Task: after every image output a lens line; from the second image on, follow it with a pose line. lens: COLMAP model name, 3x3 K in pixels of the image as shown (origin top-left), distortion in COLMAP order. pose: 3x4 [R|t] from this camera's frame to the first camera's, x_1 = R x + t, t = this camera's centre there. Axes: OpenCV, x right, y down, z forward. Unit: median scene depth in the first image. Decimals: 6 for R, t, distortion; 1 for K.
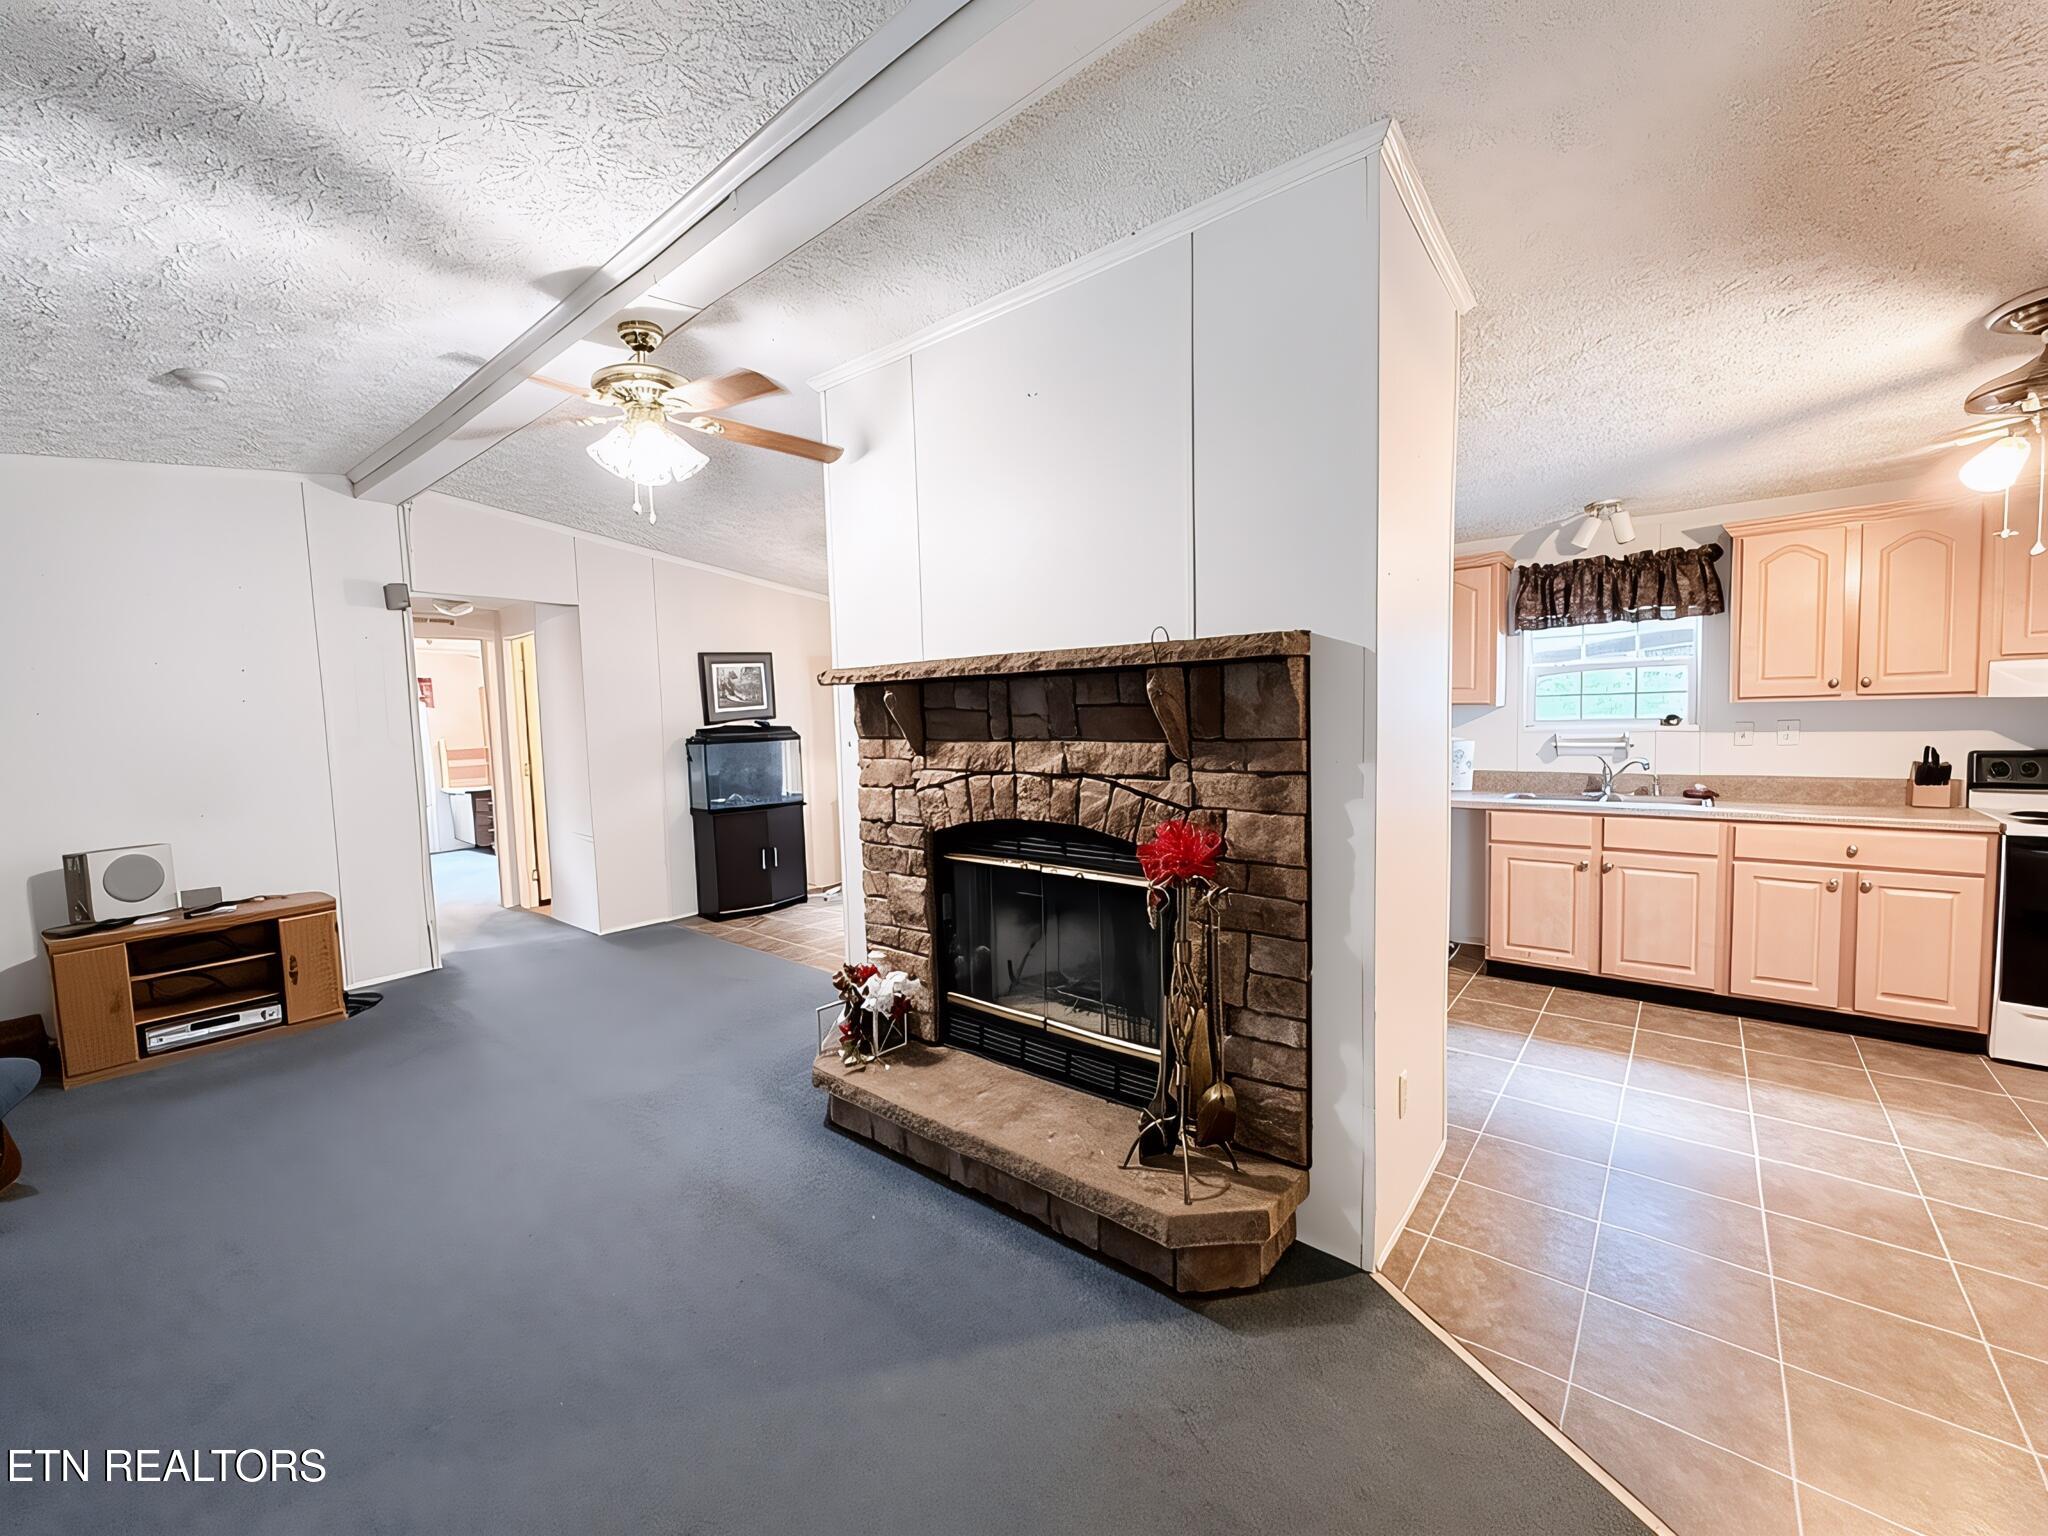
lens RADIAL K [[810.9, 0, 1015.2], [0, 810.9, 767.7], [0, 0, 1]] dist [-0.000669, -0.000431]
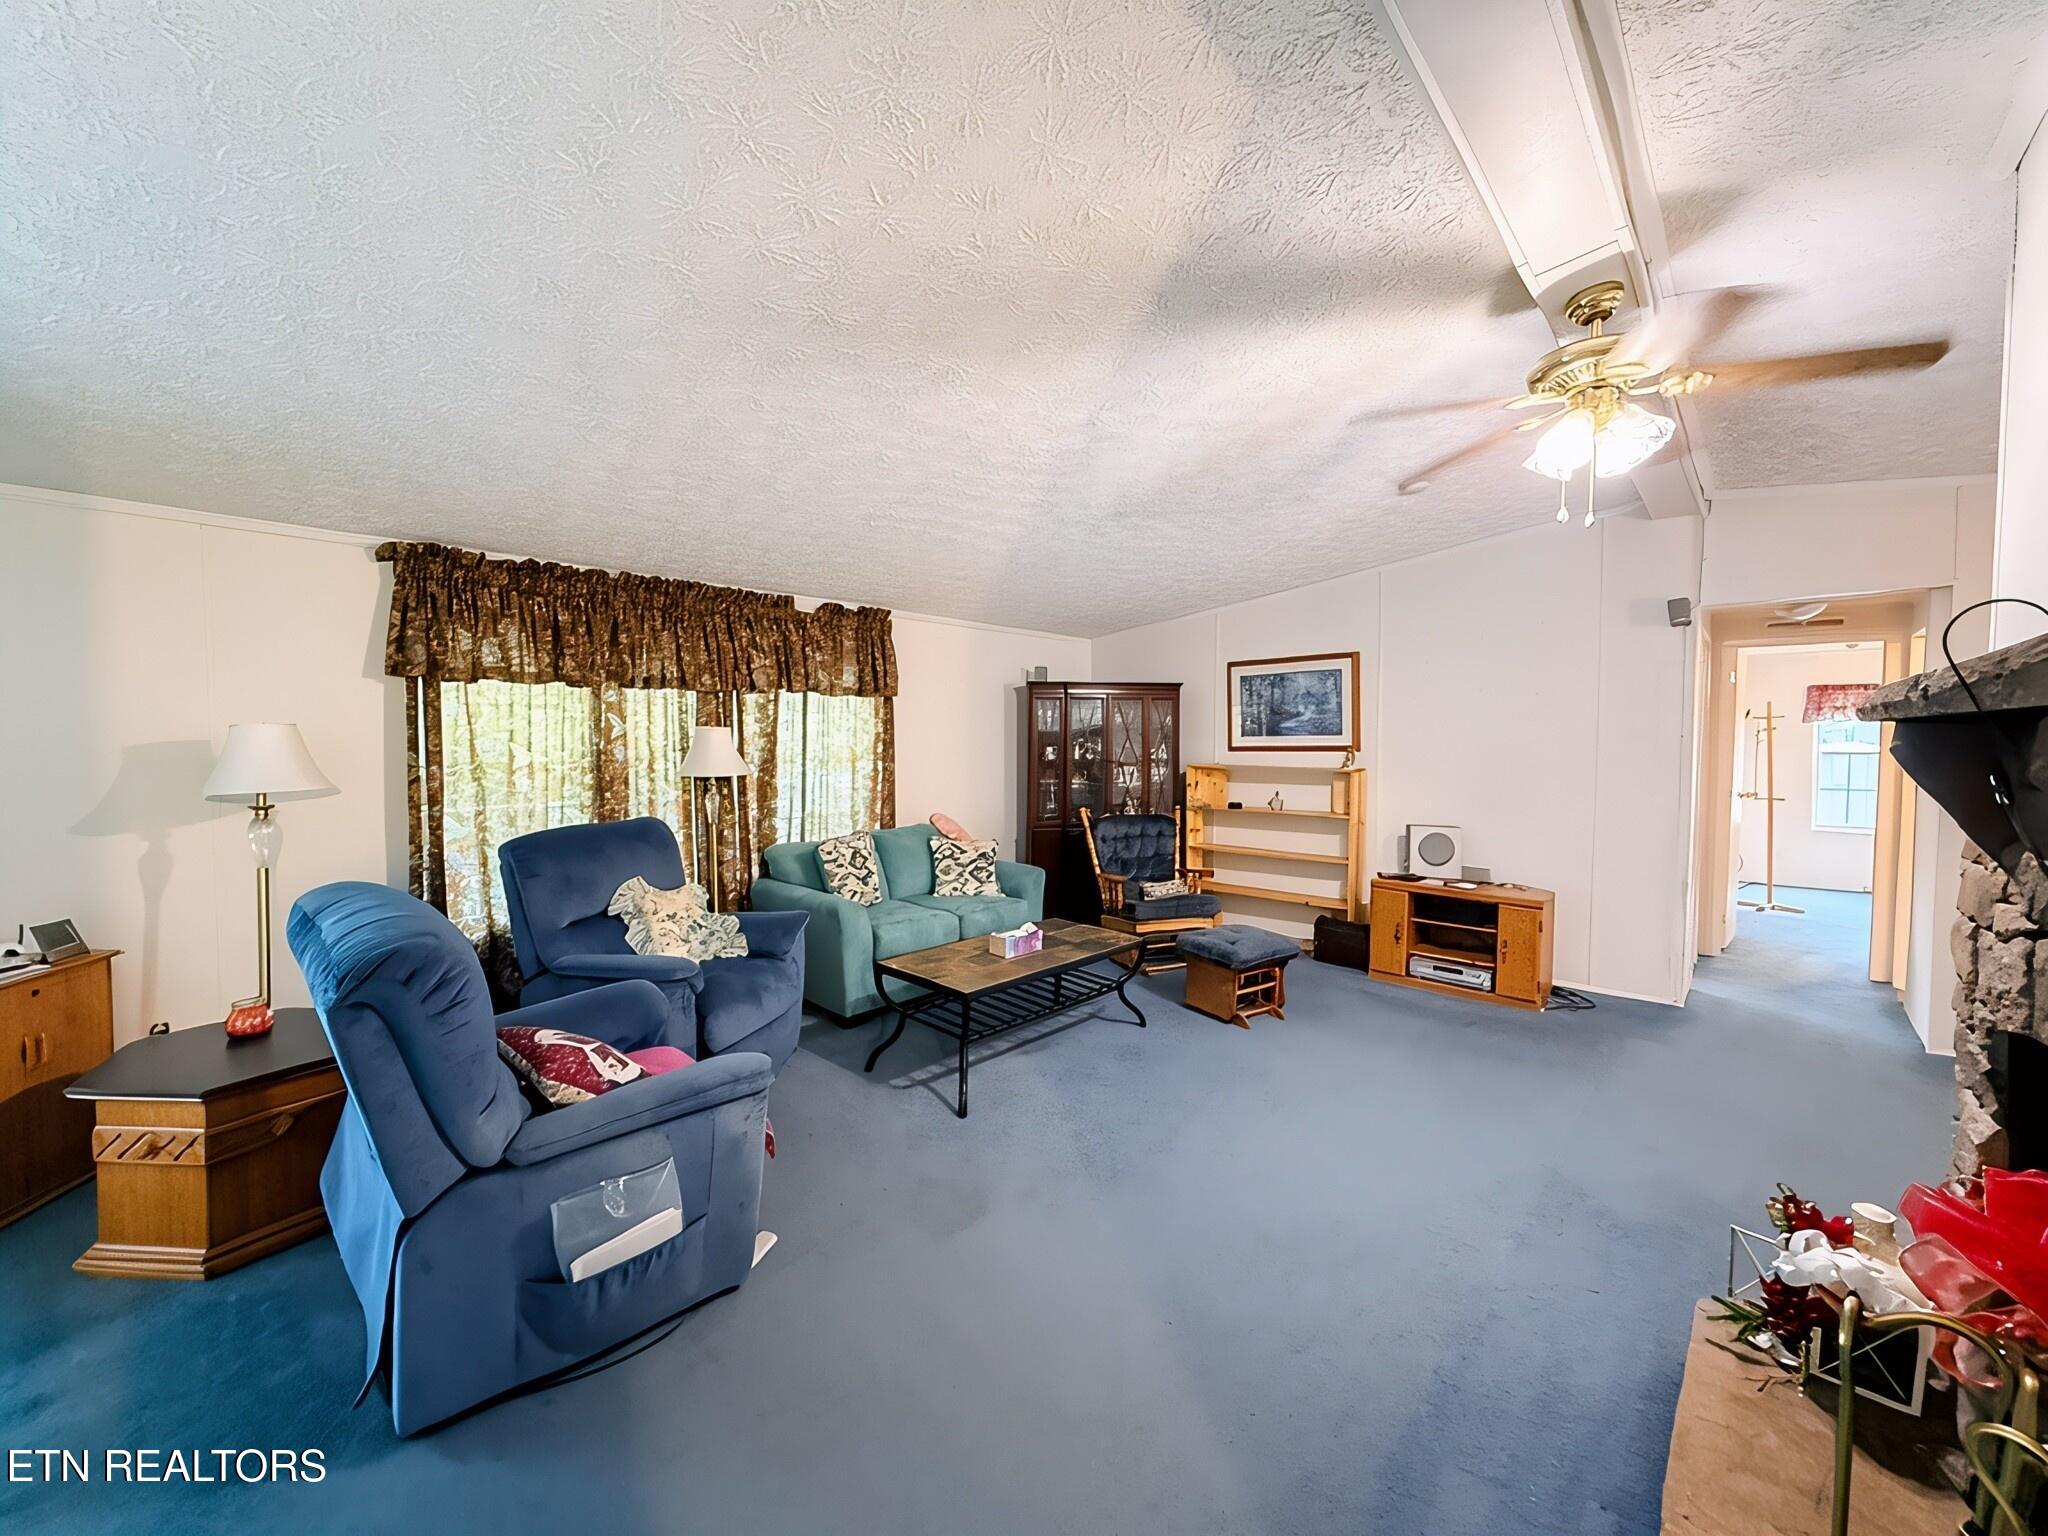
lens RADIAL K [[810.9, 0, 1015.2], [0, 810.9, 767.7], [0, 0, 1]] dist [-0.000669, -0.000431]
pose [[-0.054064, 0.072480, -0.995903, 0.285325], [-0.072496, 0.994445, 0.076310, -0.049726], [0.995902, 0.076324, -0.048509, 0.318156]]
